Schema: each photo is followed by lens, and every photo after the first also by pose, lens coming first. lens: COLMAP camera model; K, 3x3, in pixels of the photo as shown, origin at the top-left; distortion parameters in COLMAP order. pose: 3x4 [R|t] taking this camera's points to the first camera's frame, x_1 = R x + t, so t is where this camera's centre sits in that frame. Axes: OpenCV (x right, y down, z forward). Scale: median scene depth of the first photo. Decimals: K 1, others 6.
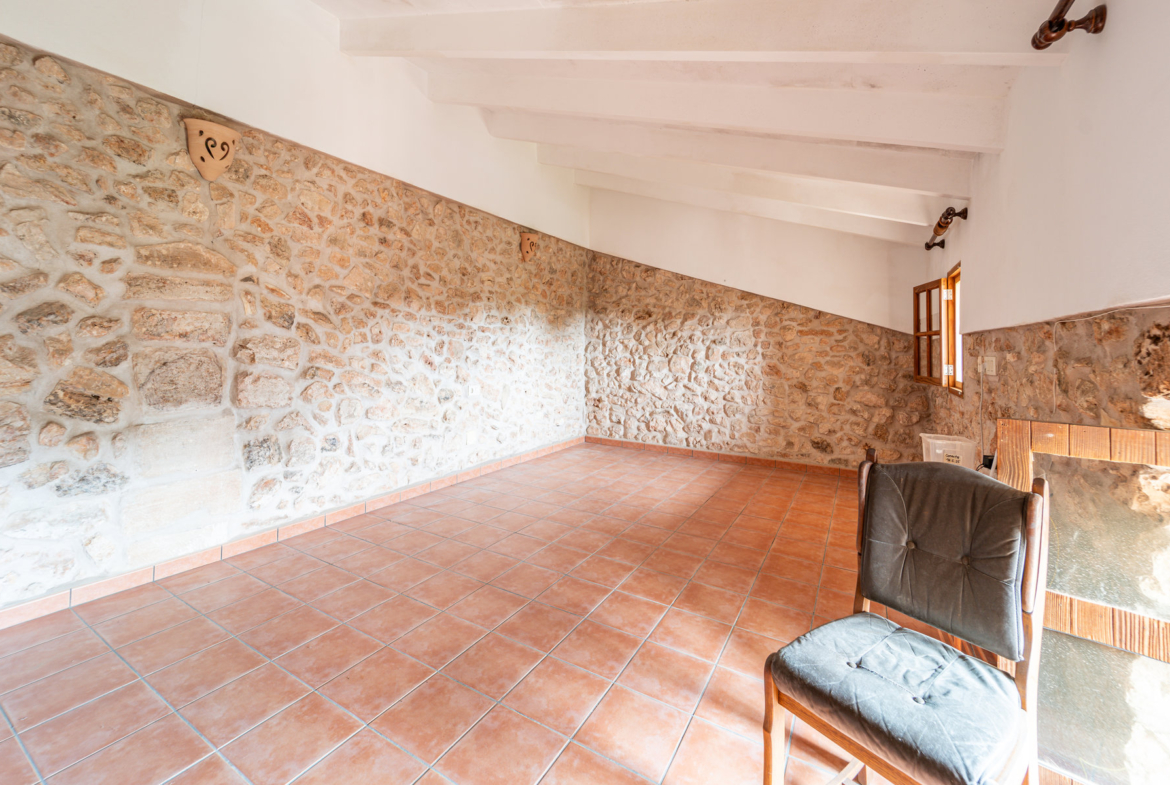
lens RADIAL K [[475.8, 0, 584.9], [0, 475.8, 339.8], [0, 0, 1]] dist [-0.003404, 0.000712]
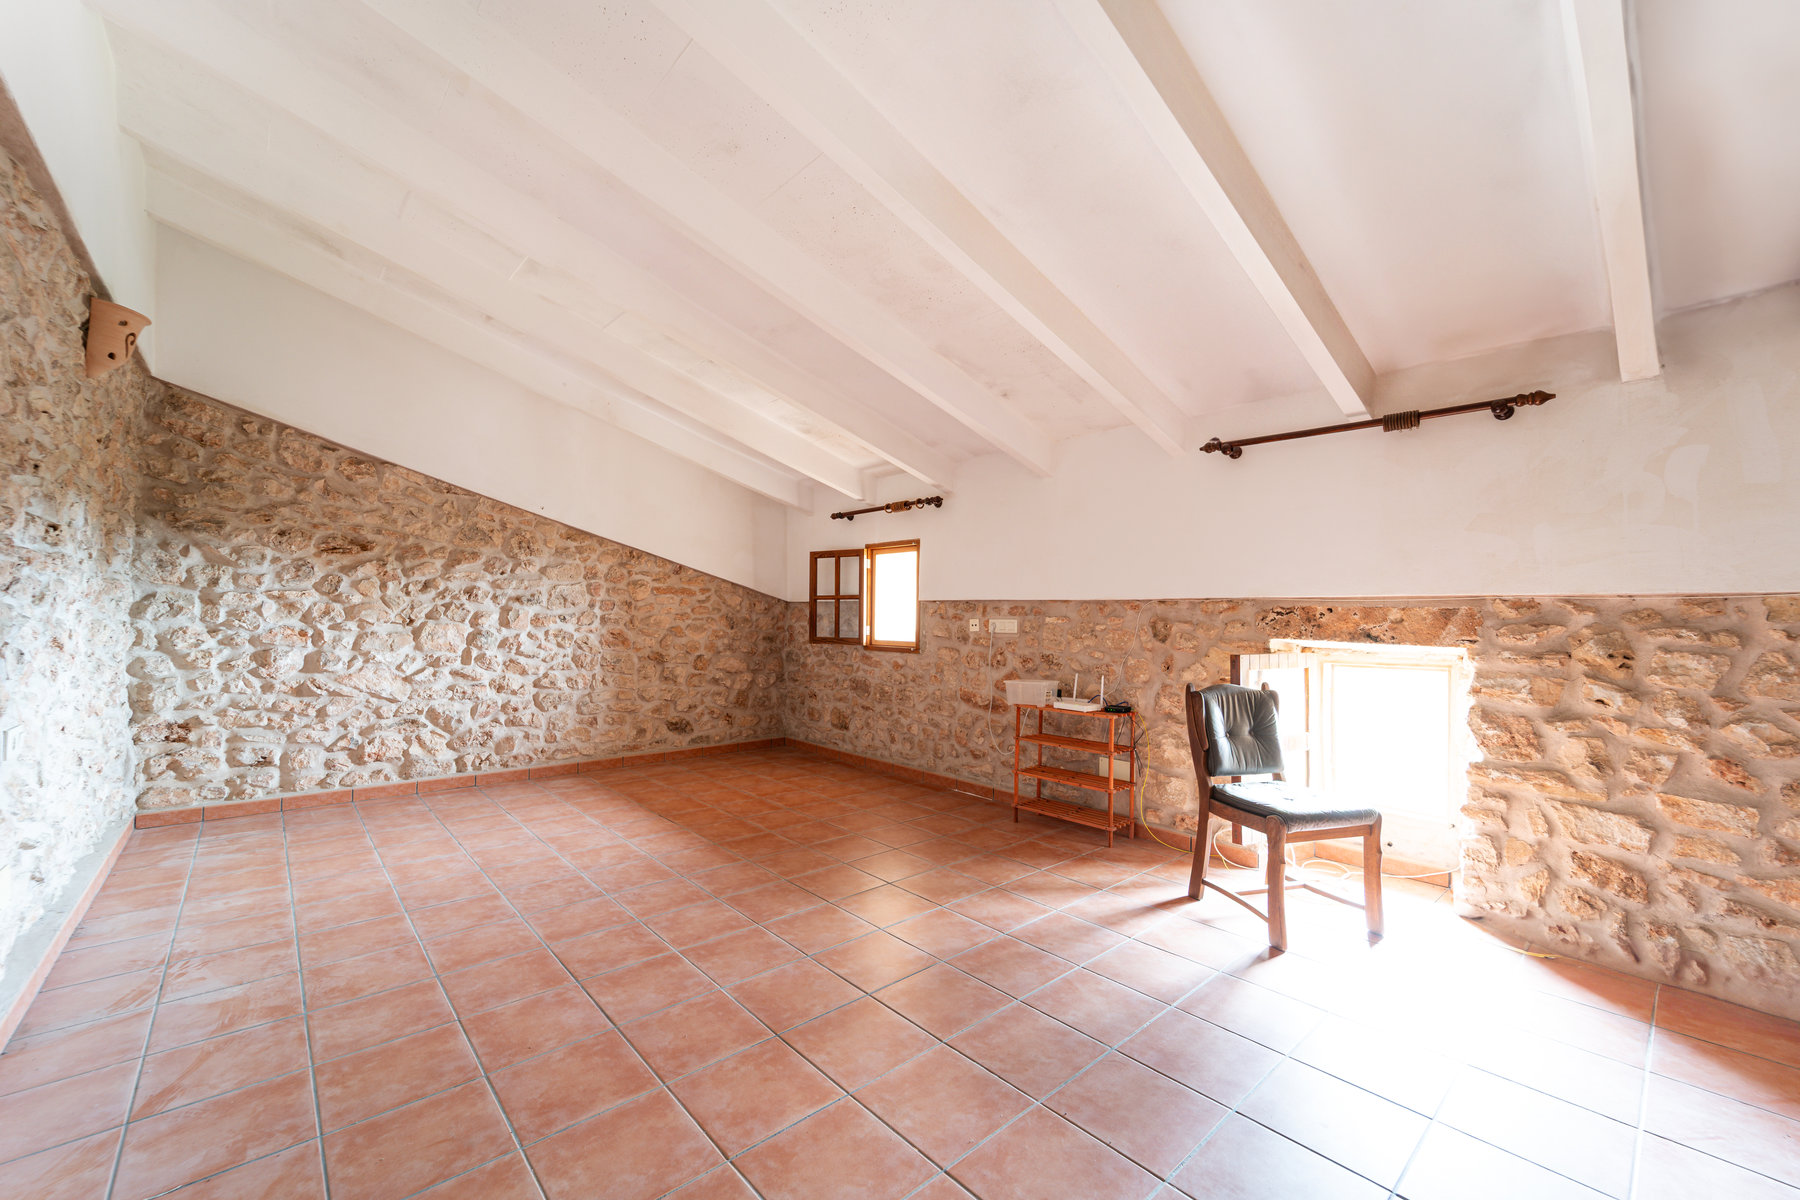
lens RADIAL K [[732.1, 0, 895.1], [0, 732.1, 606.9], [0, 0, 1]] dist [-0.003404, 0.000712]
pose [[0.317711, 0.001161, 0.948187, -0.504055], [-0.021283, 0.999756, 0.005908, -0.002365], [-0.947949, -0.022057, 0.317658, 0.195504]]
